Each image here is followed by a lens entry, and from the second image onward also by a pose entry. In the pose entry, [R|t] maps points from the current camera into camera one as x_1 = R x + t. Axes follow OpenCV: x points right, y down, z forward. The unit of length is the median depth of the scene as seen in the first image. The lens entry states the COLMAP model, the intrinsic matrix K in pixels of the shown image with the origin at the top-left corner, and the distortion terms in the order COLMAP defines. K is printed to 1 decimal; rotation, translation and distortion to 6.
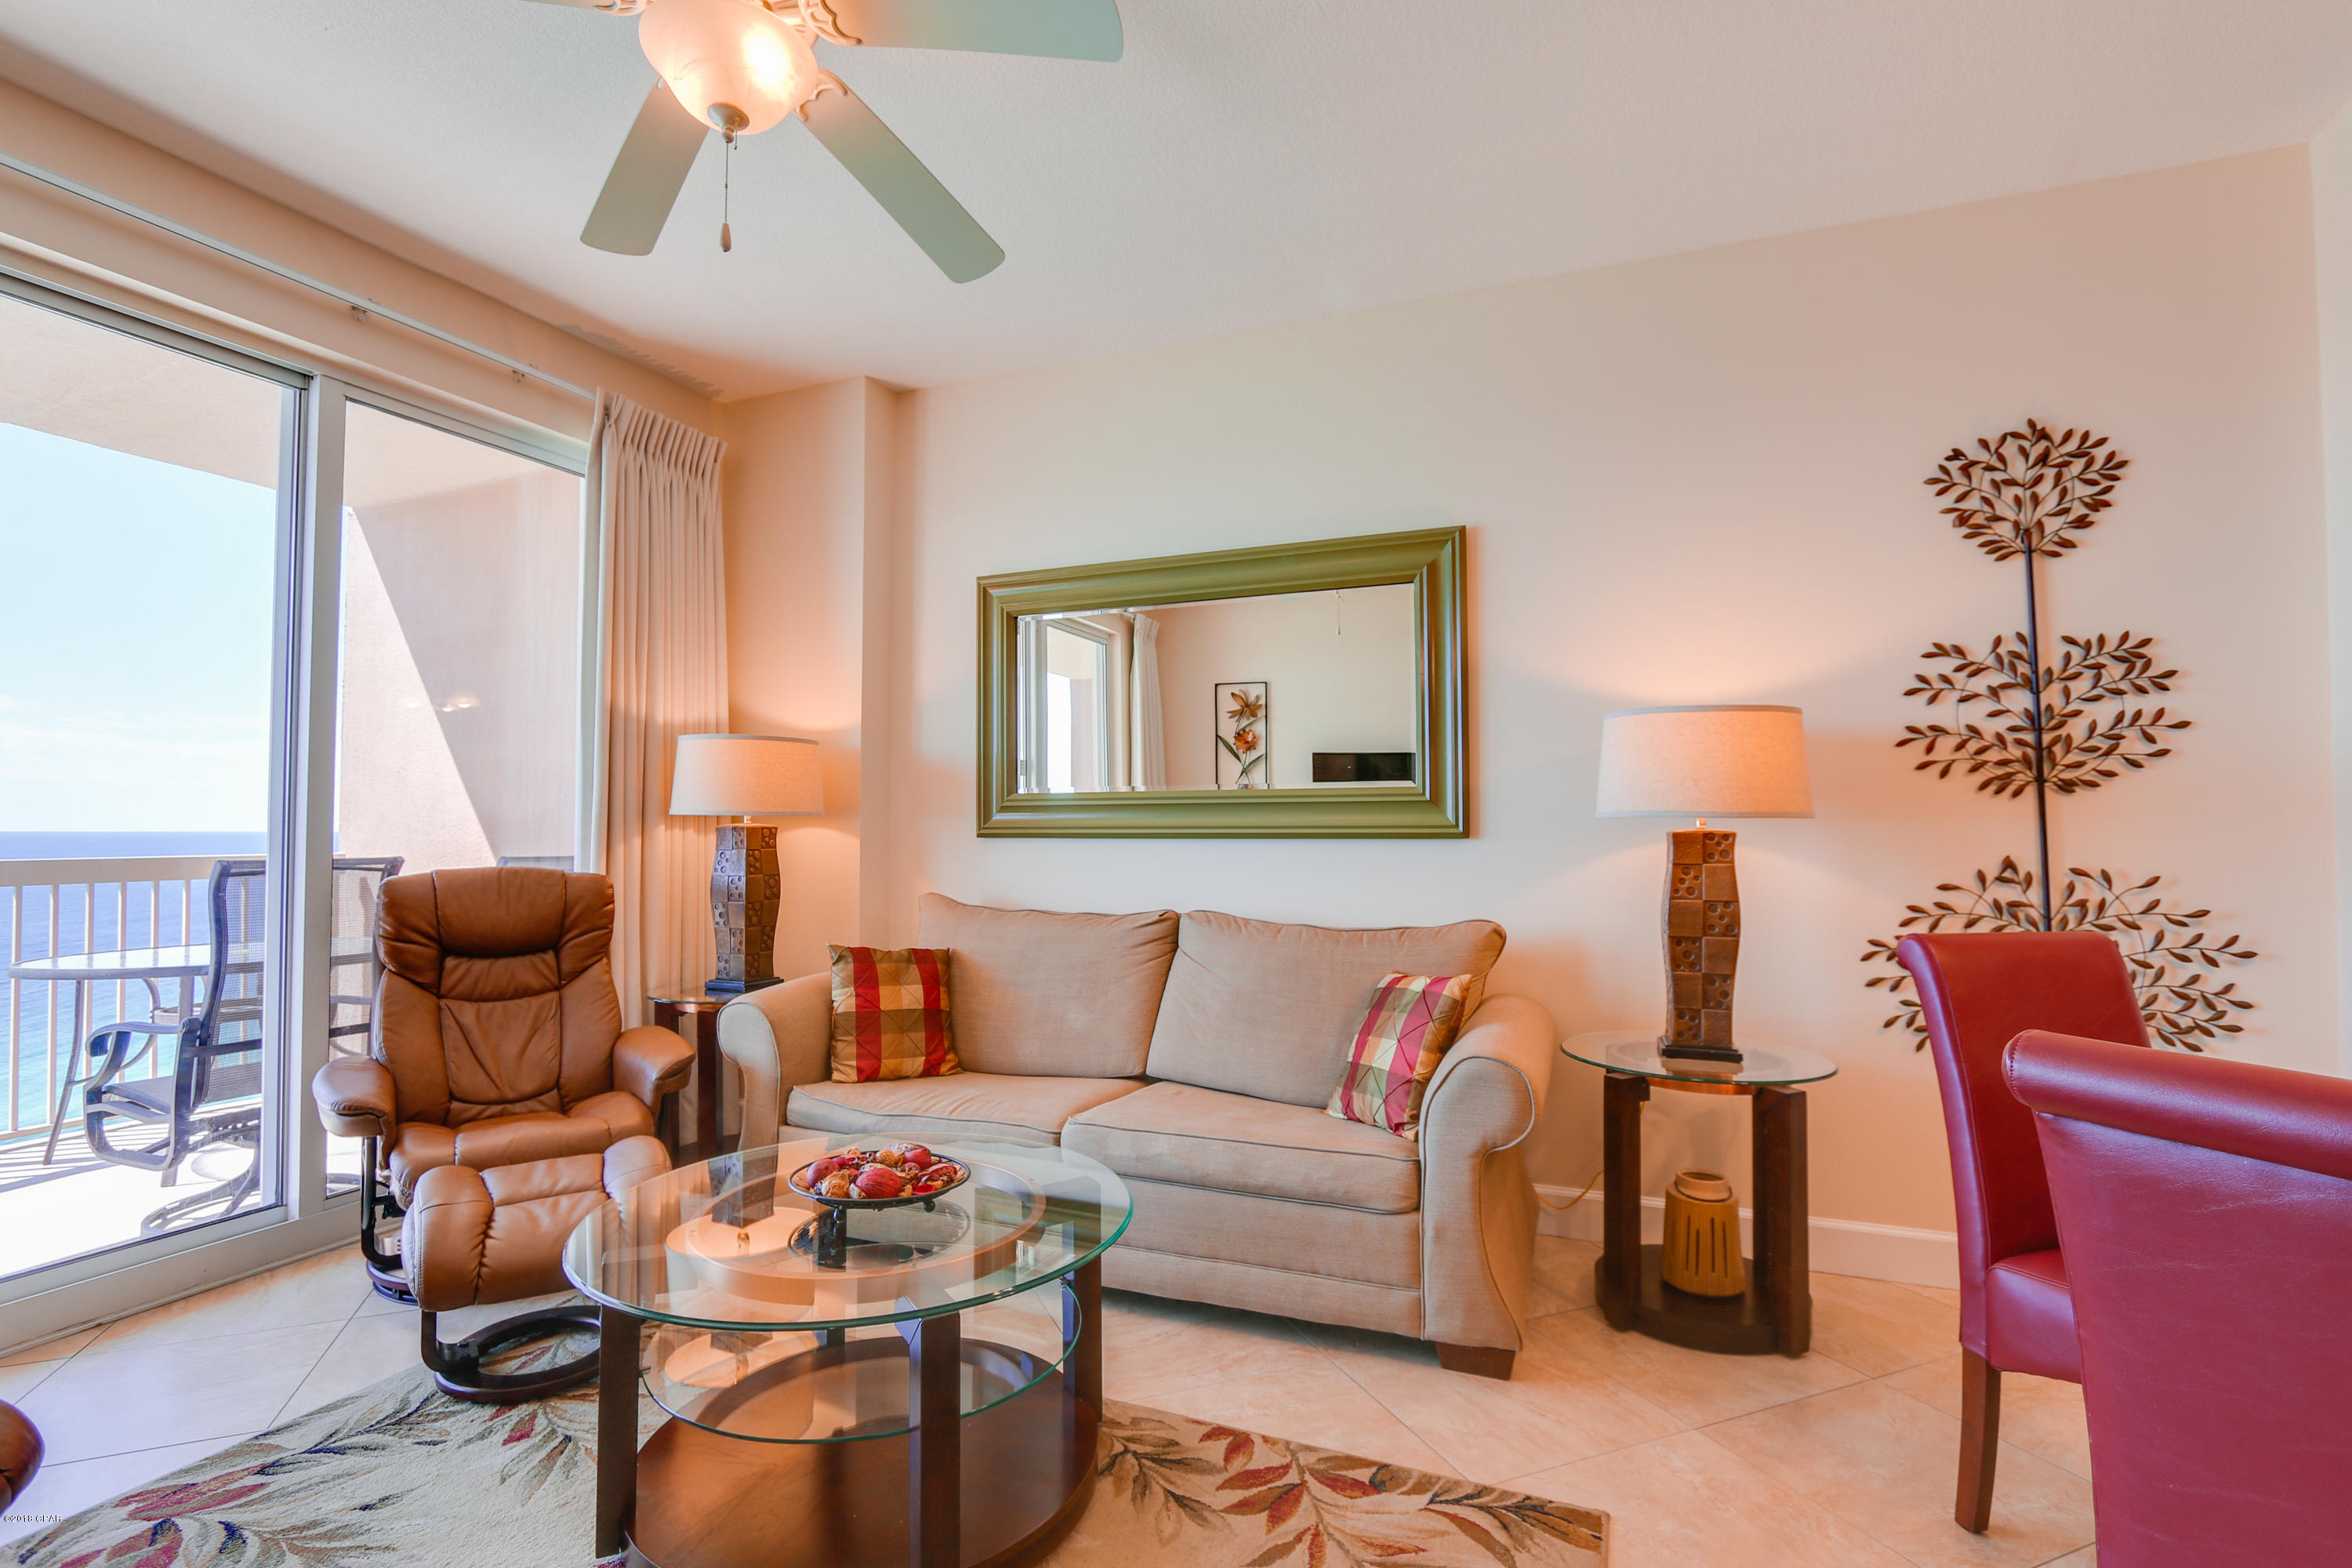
lens RADIAL K [[1047.1, 0, 1183.5], [0, 1047.1, 794.1], [0, 0, 1]] dist [-0.014964, 0.001341]
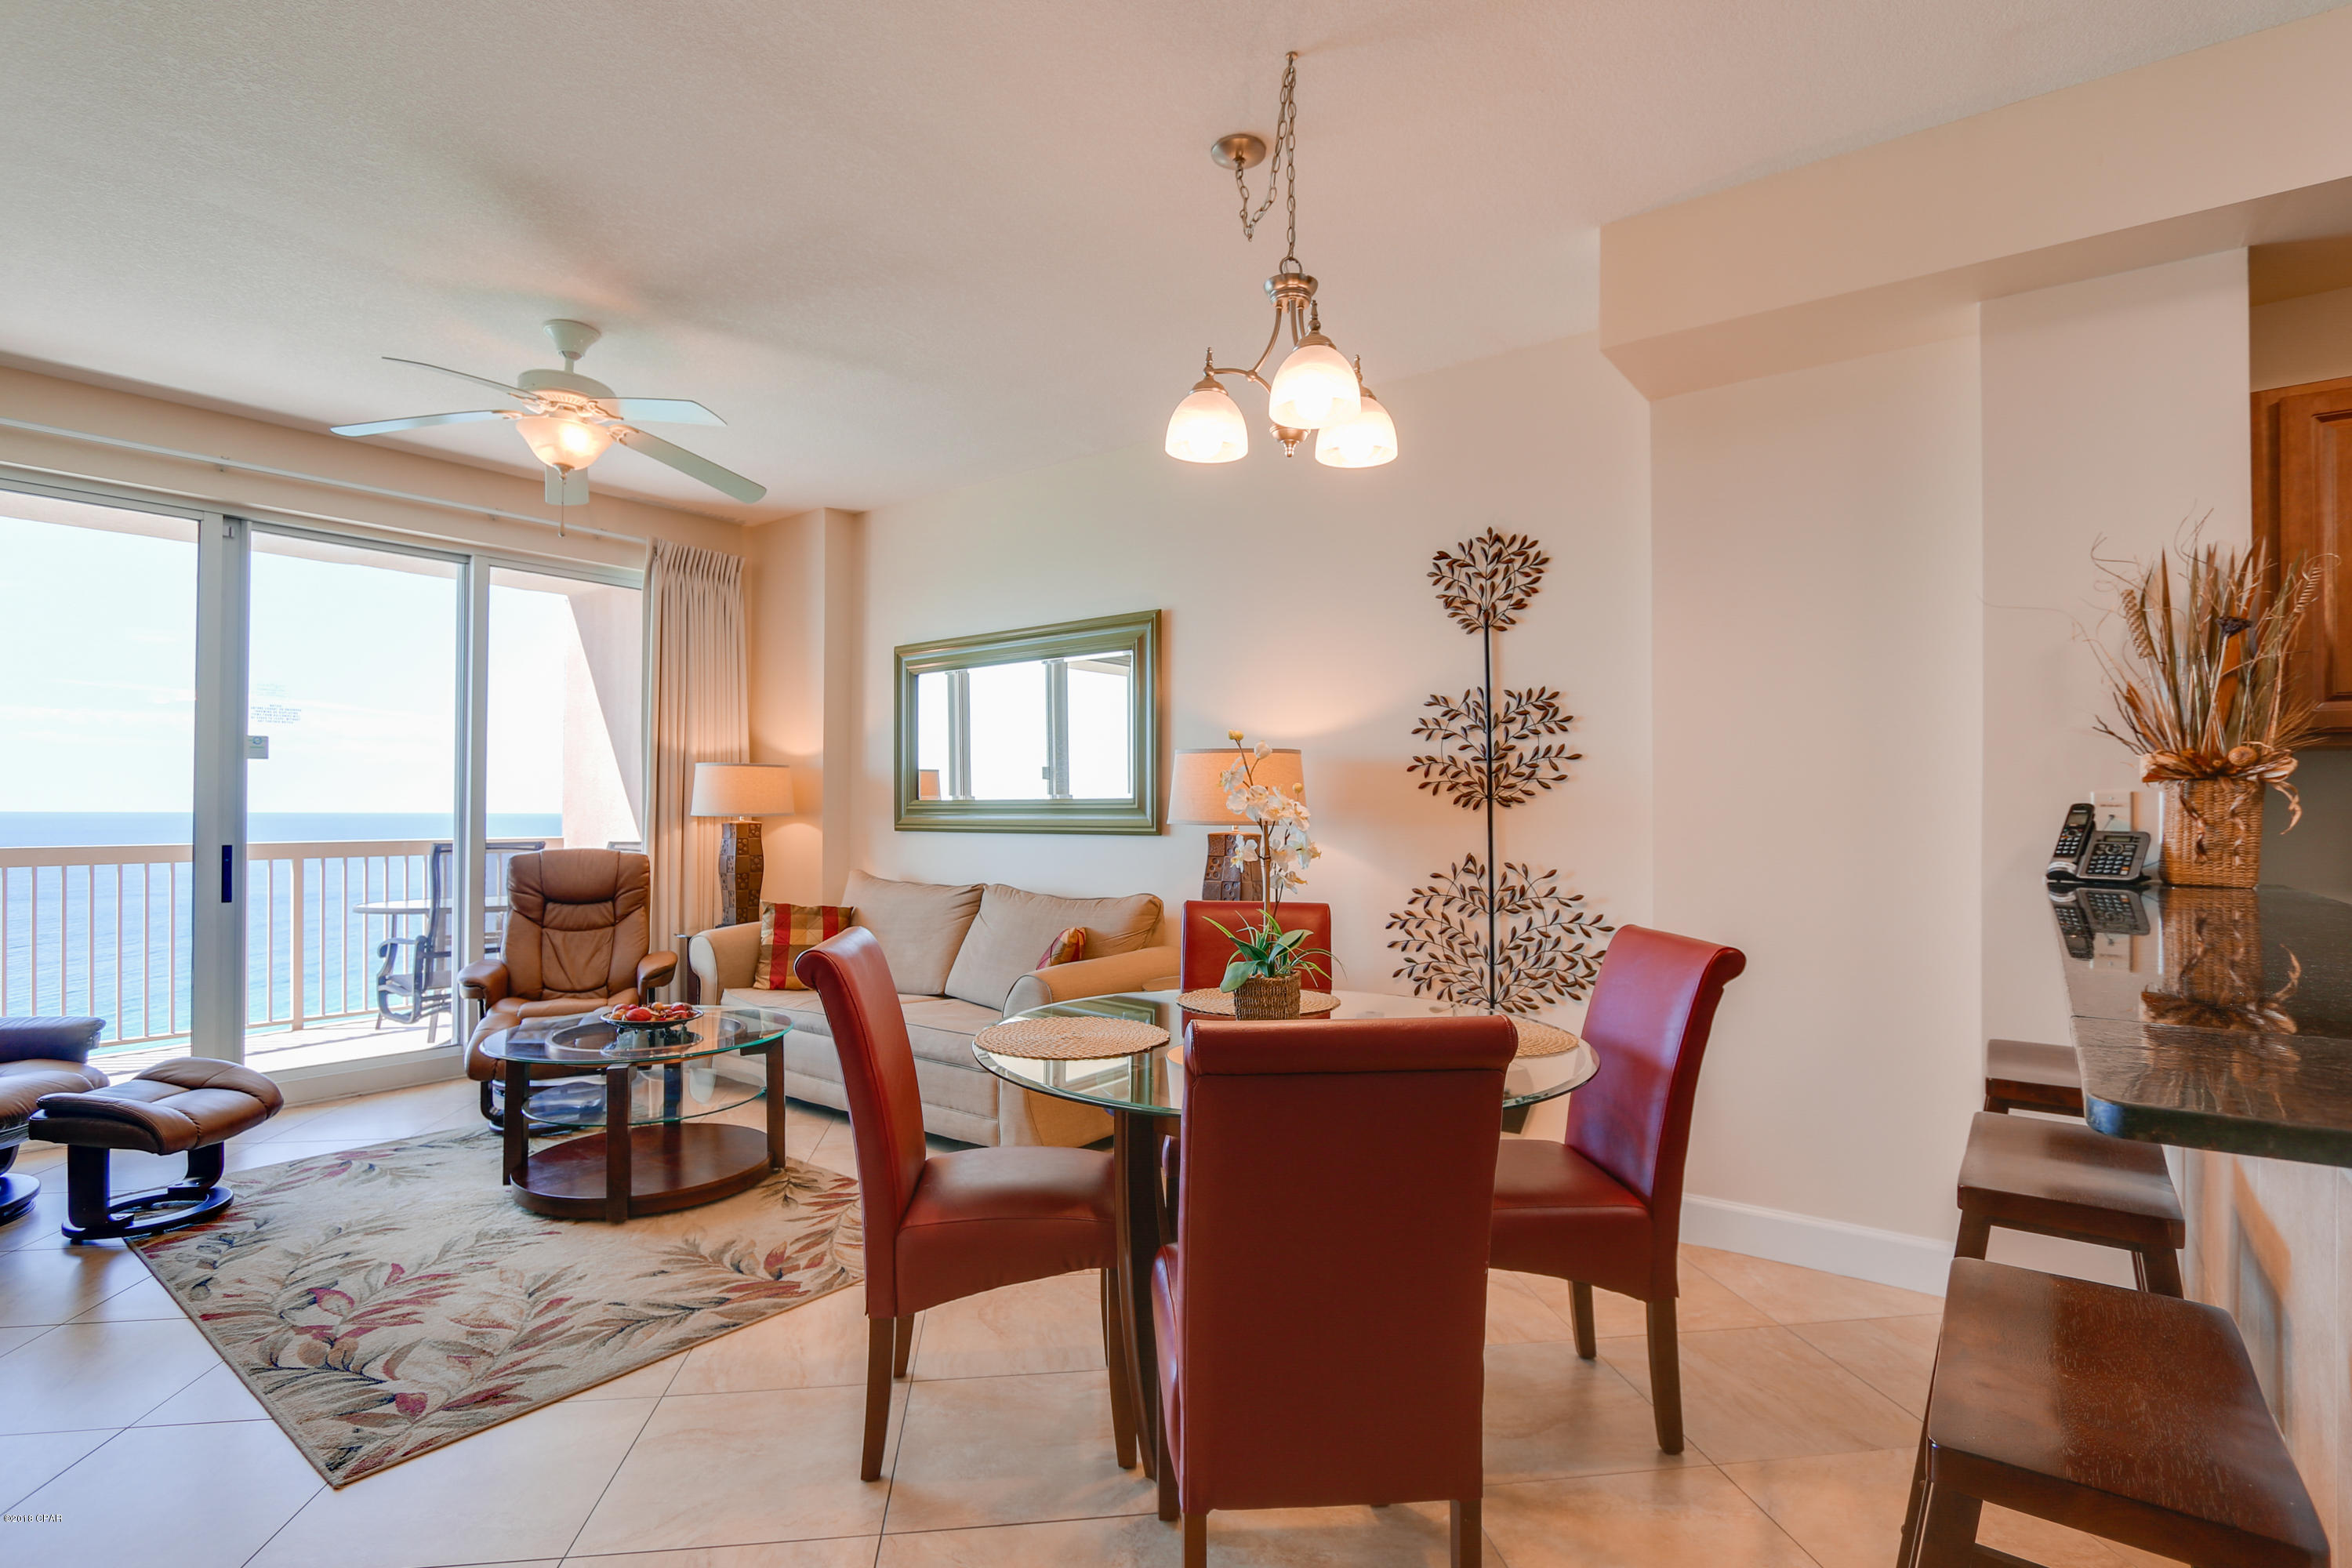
lens RADIAL K [[1047.1, 0, 1183.5], [0, 1047.1, 794.1], [0, 0, 1]] dist [-0.014964, 0.001341]
pose [[0.971748, -0.001487, -0.236018, 0.750033], [0.004915, 0.999891, 0.013936, -0.038078], [0.235971, -0.014702, 0.971649, -0.410727]]
